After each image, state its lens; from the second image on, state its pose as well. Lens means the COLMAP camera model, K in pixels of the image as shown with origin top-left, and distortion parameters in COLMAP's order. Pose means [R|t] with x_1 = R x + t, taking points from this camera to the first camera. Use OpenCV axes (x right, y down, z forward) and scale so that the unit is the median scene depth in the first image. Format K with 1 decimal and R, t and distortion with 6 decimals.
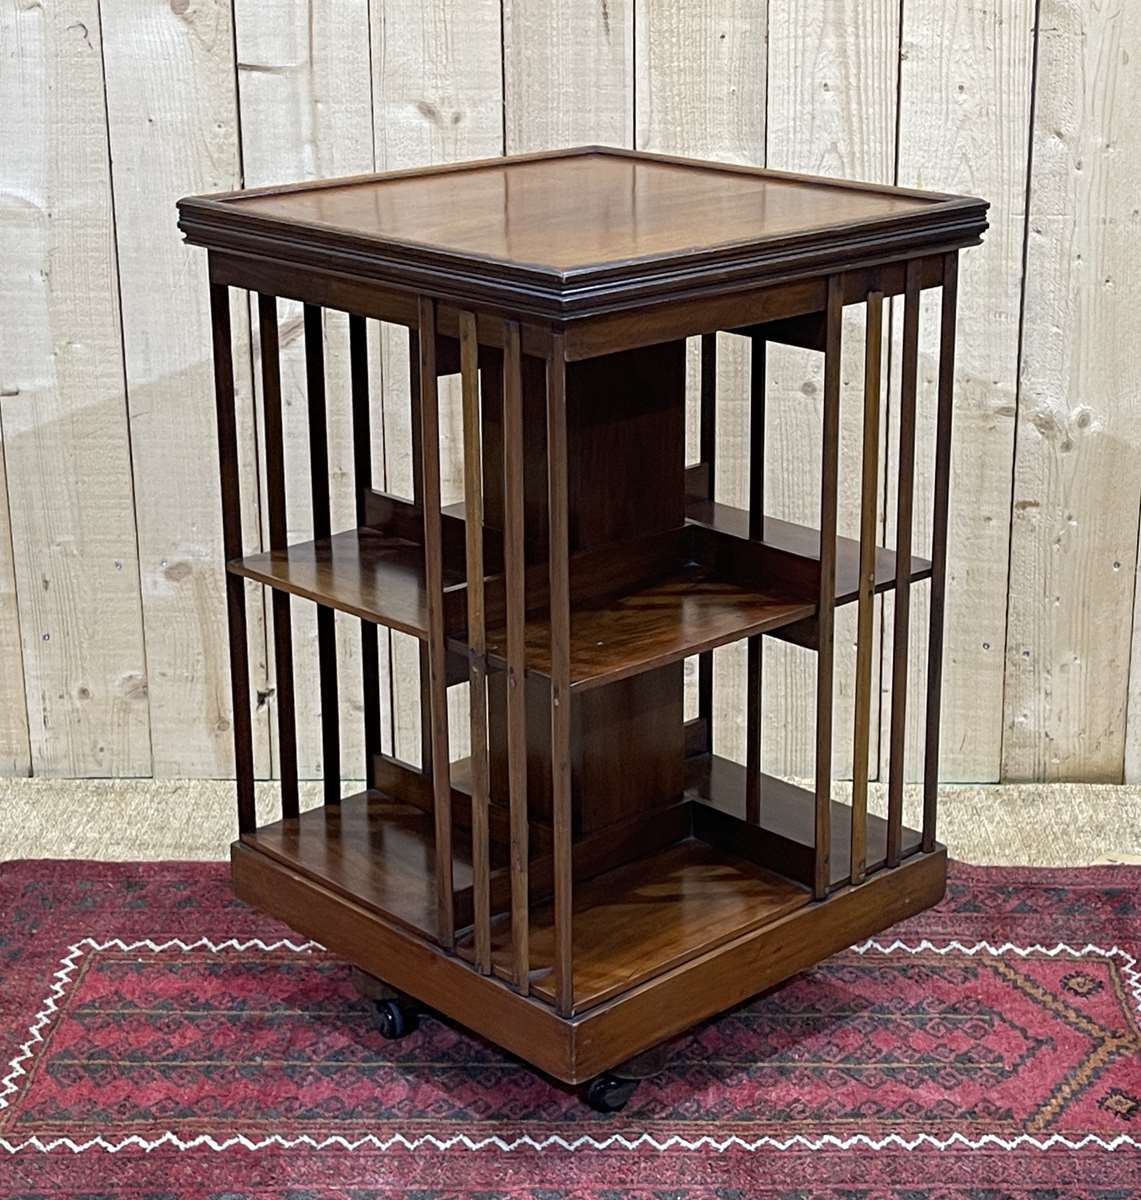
lens RADIAL K [[2475.8, 0, 605.3], [0, 2475.8, 581.8], [0, 0, 1]] dist [0.135051, -0.307479]
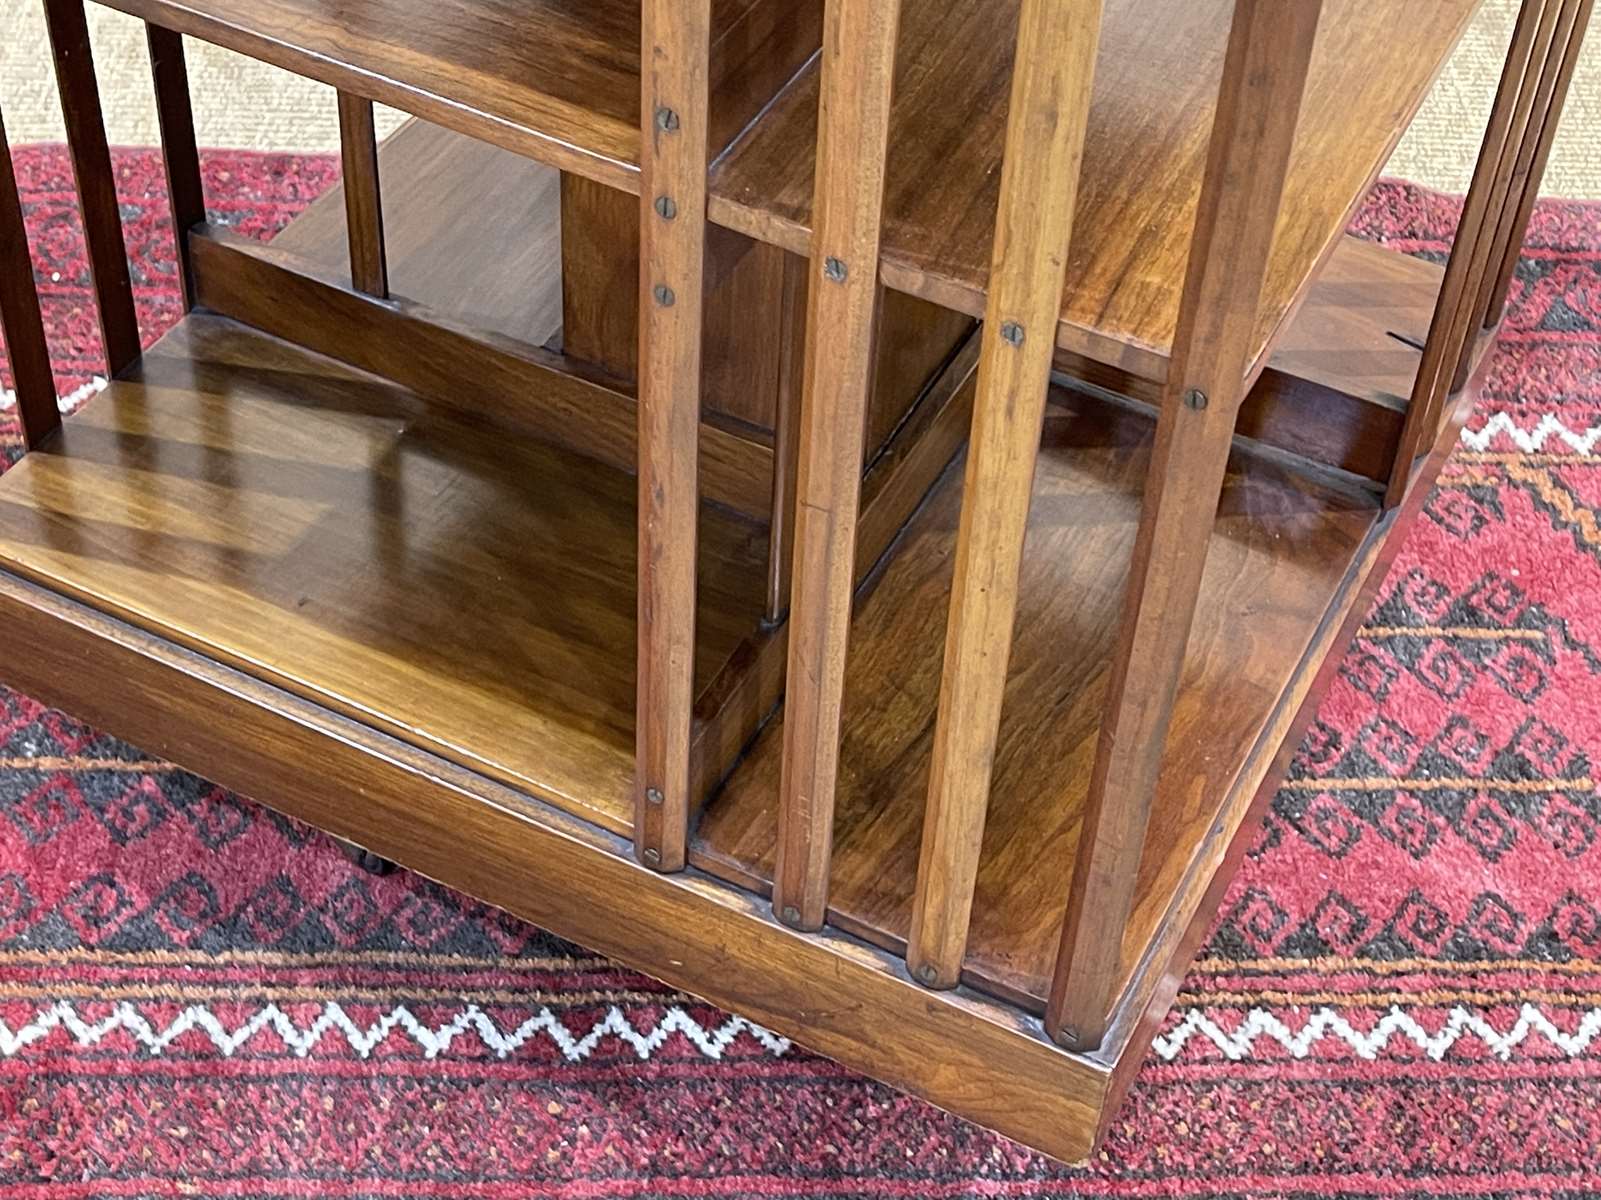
lens RADIAL K [[2622.7, 0, 800.5], [0, 2622.7, 600.0], [0, 0, 1]] dist [0.160995, -0.619004]
pose [[0.997161, 0.010563, 0.074555, -0.032467], [-0.043122, 0.891789, 0.450391, -0.062912], [-0.061730, -0.452327, 0.889713, 0.560531]]
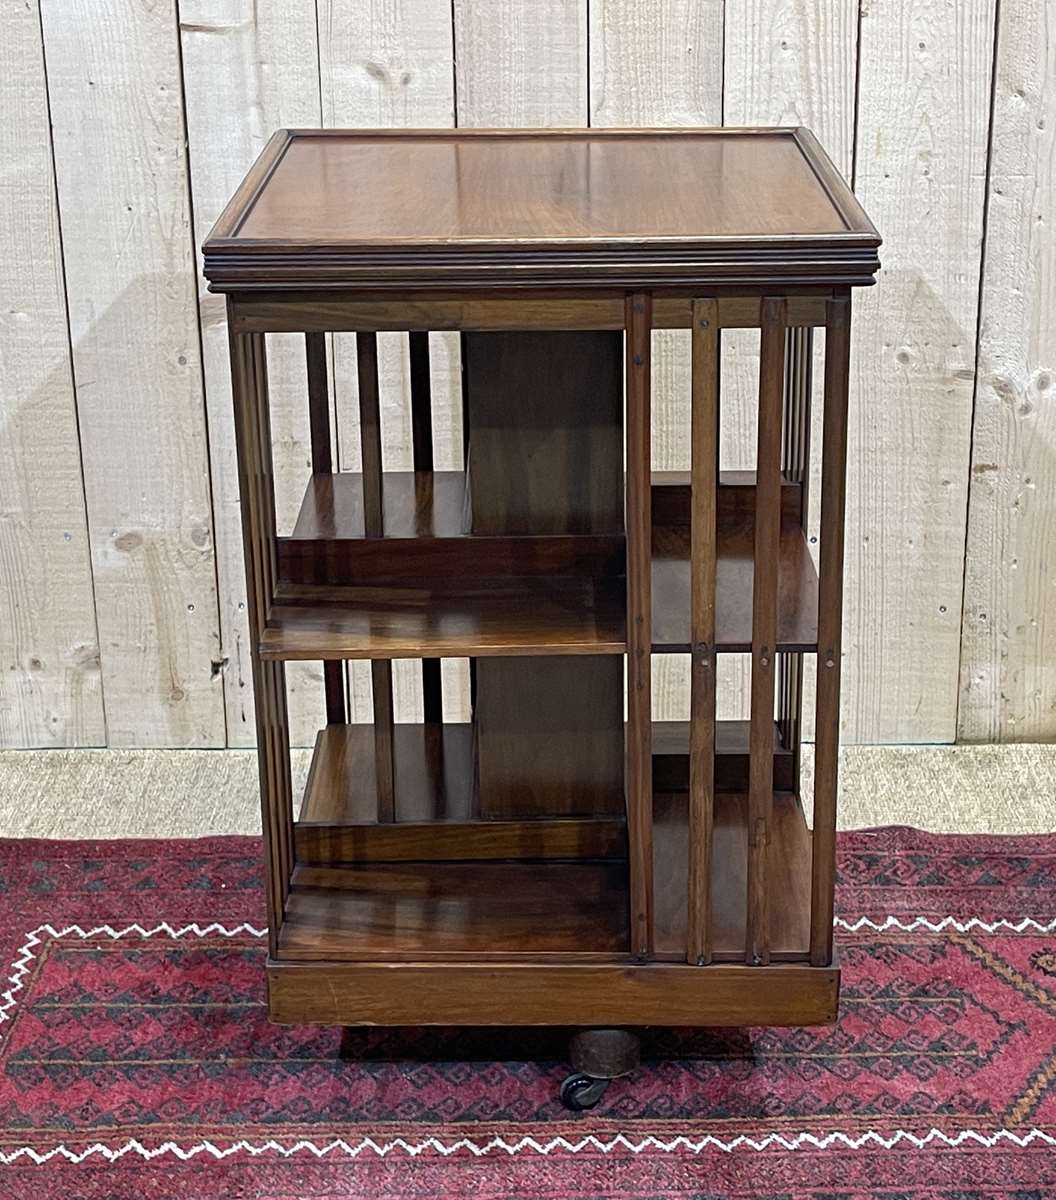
lens RADIAL K [[2333.4, 0, 577.0], [0, 2333.4, 602.6], [0, 0, 1]] dist [0.139959, -0.391491]
pose [[0.999727, -0.010221, 0.020994, -0.016834], [0.009077, 0.998505, 0.053908, -0.035981], [-0.021514, -0.053703, 0.998325, 0.080276]]
